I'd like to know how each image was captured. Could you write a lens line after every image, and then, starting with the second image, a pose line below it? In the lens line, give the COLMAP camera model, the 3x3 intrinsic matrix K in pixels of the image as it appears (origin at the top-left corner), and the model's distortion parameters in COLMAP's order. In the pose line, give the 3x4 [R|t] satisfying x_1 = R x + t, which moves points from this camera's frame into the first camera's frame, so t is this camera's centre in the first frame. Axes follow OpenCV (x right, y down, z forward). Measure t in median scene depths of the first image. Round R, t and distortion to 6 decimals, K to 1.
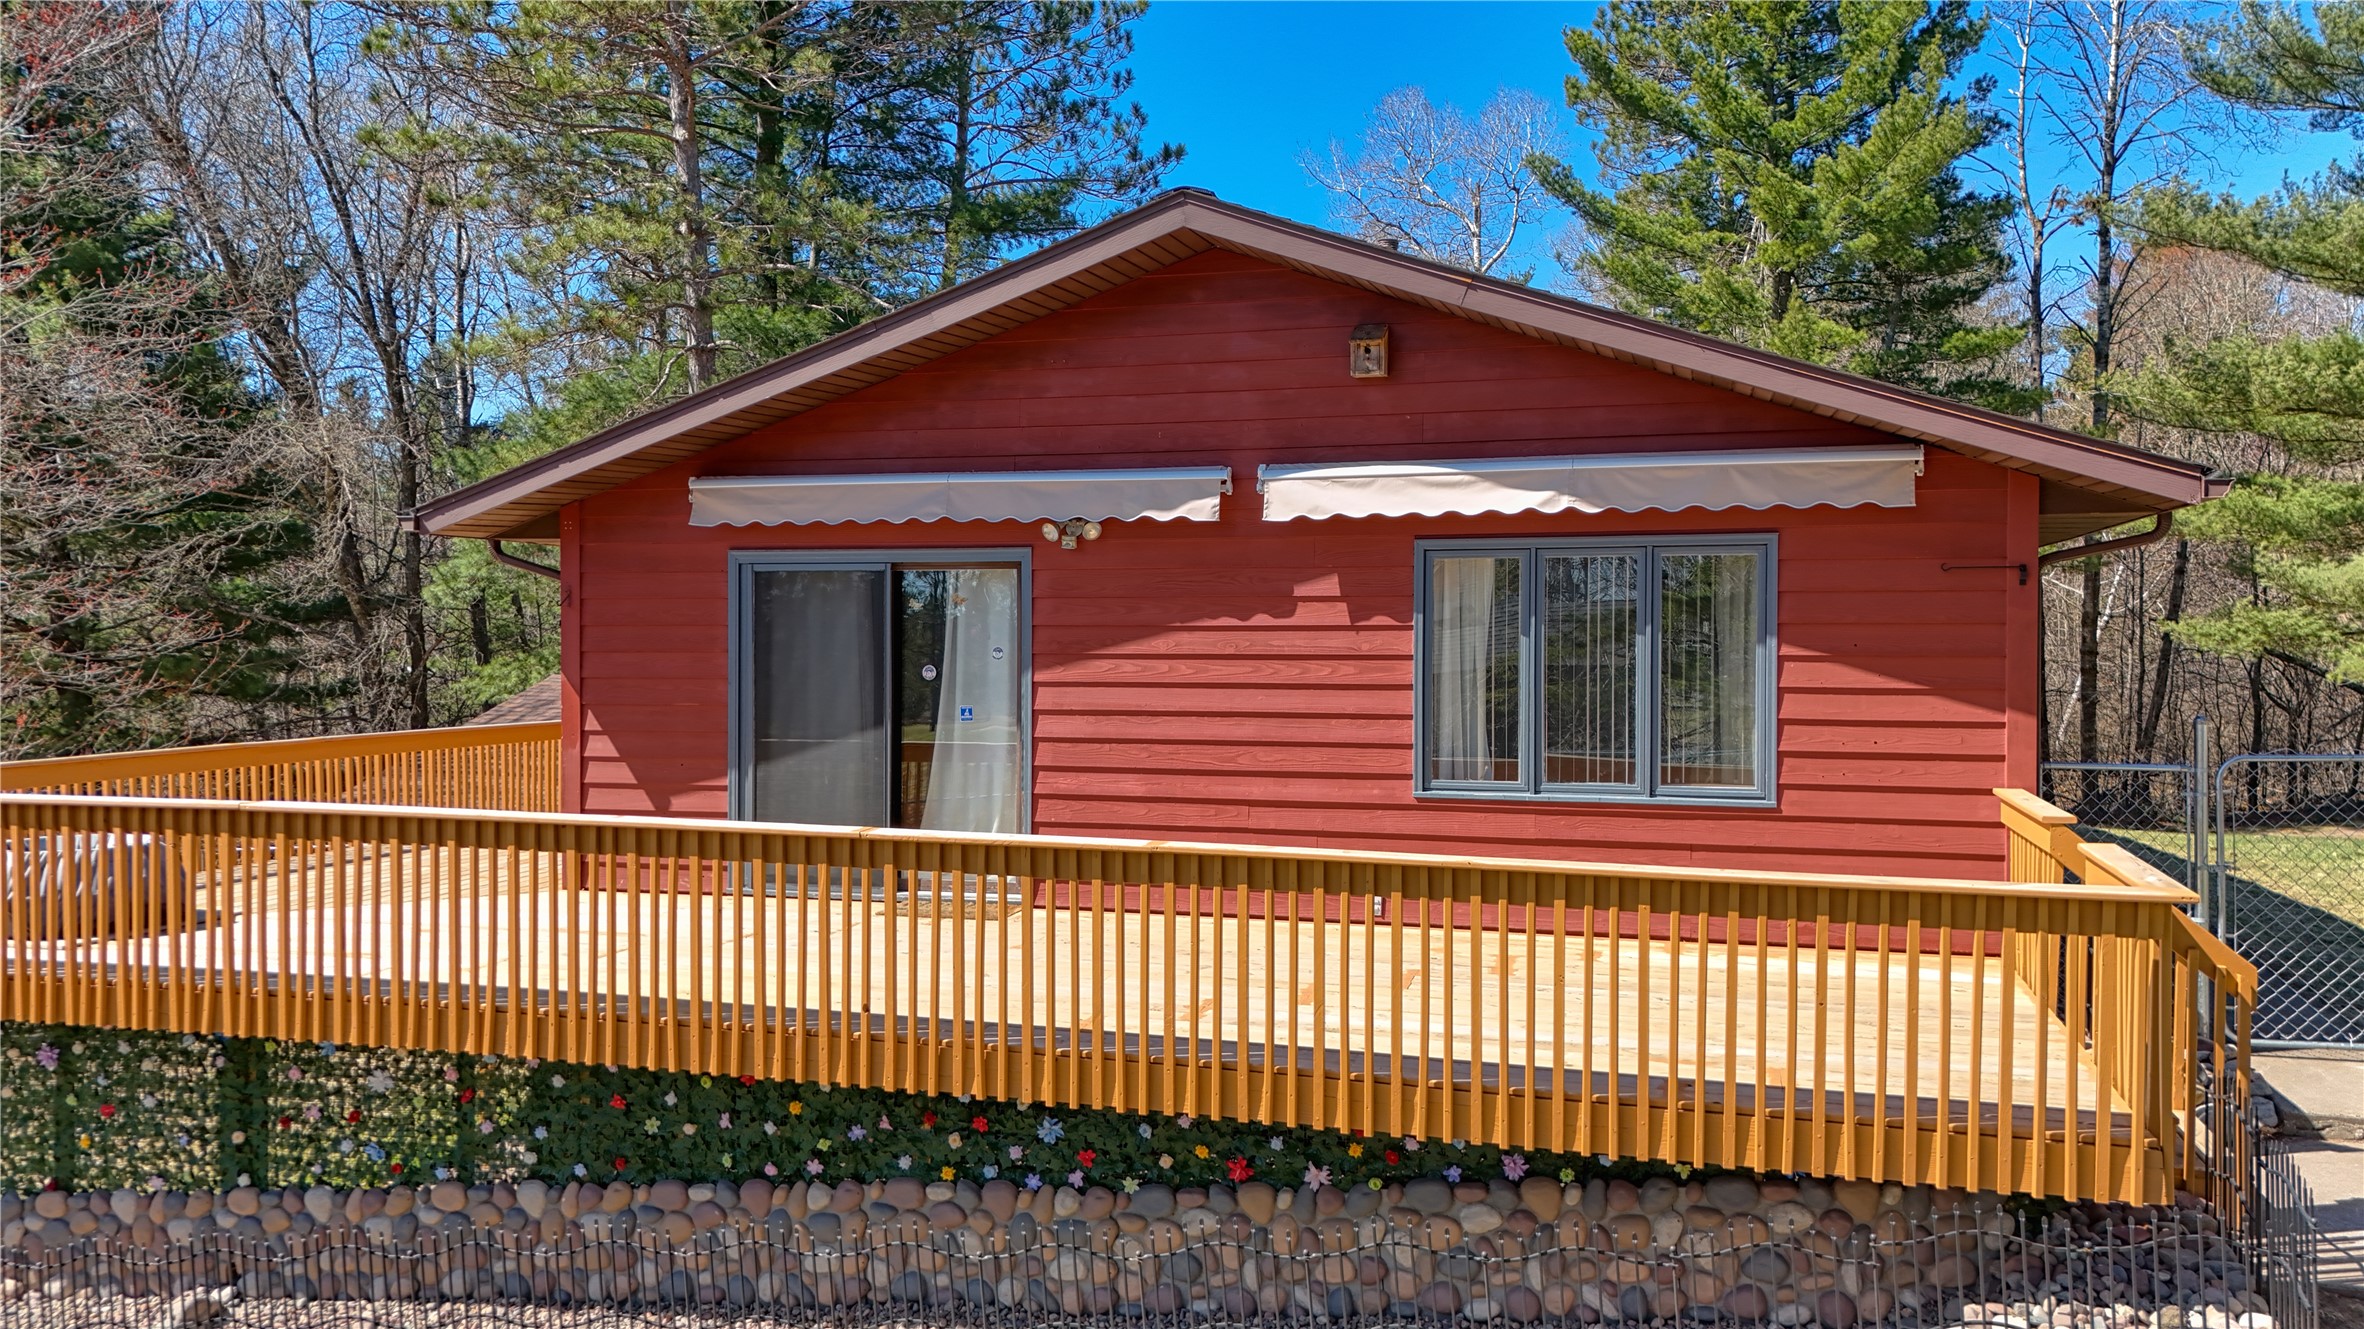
lens RADIAL K [[1705.2, 0, 1182.0], [0, 1705.2, 664.5], [0, 0, 1]] dist [0.028695, -0.003666]
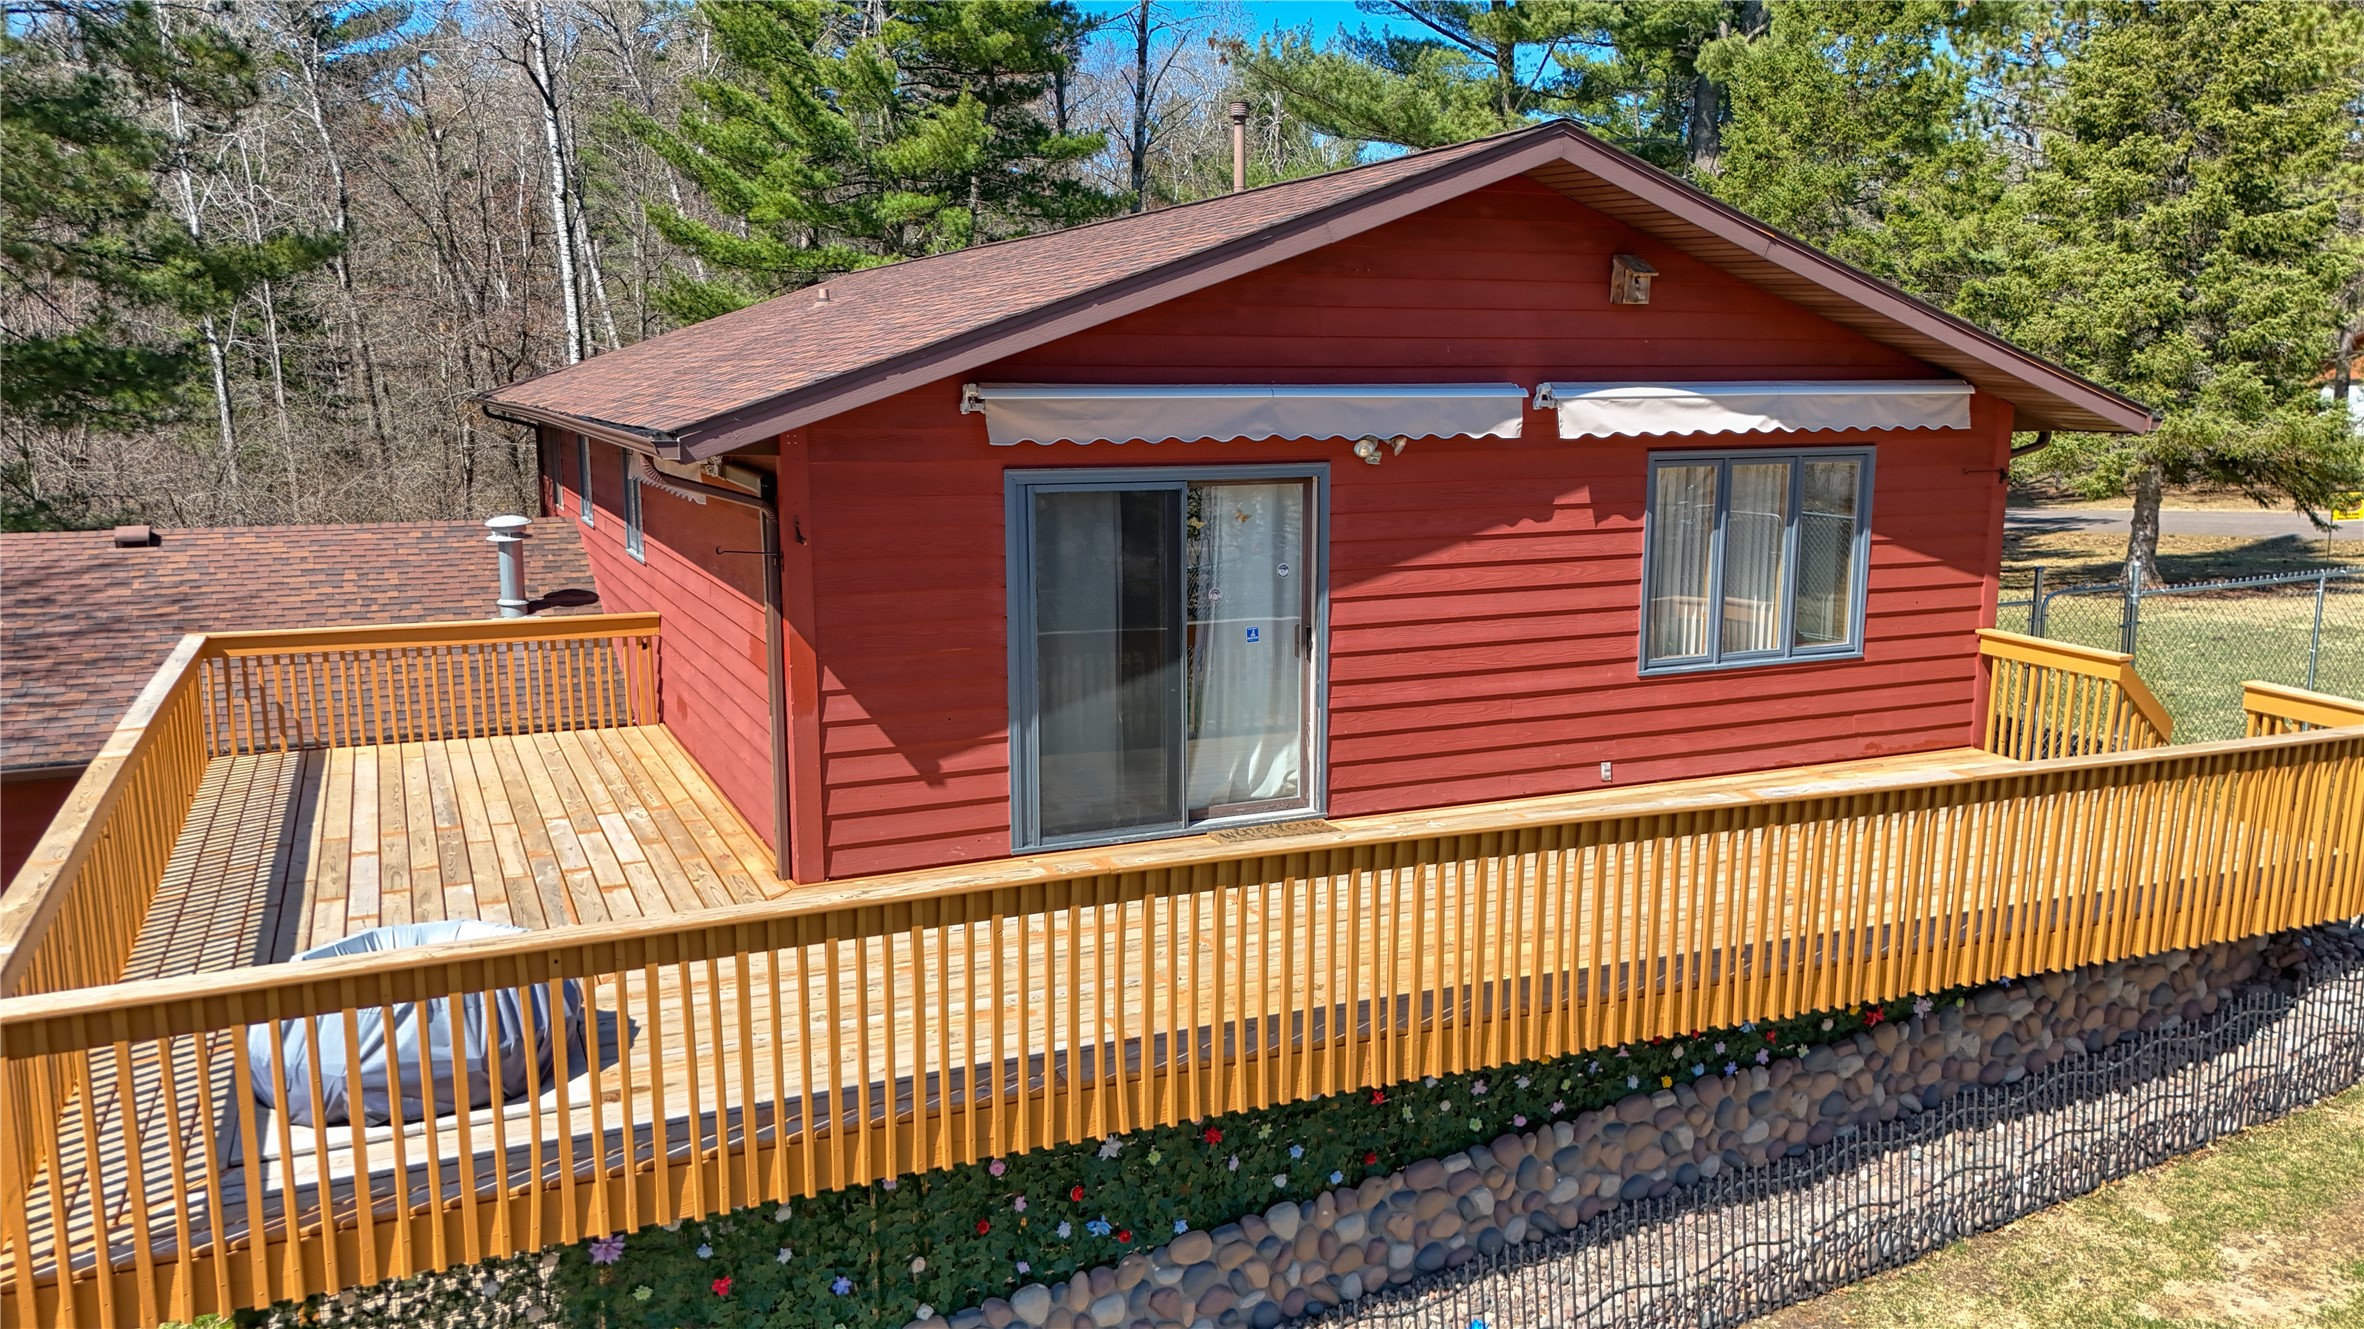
lens RADIAL K [[1705.2, 0, 1182.0], [0, 1705.2, 664.5], [0, 0, 1]] dist [0.028695, -0.003666]
pose [[0.776438, -0.106147, 0.621190, -0.825438], [0.010974, 0.987841, 0.155083, -0.113272], [-0.630098, -0.113595, 0.768162, 0.302834]]
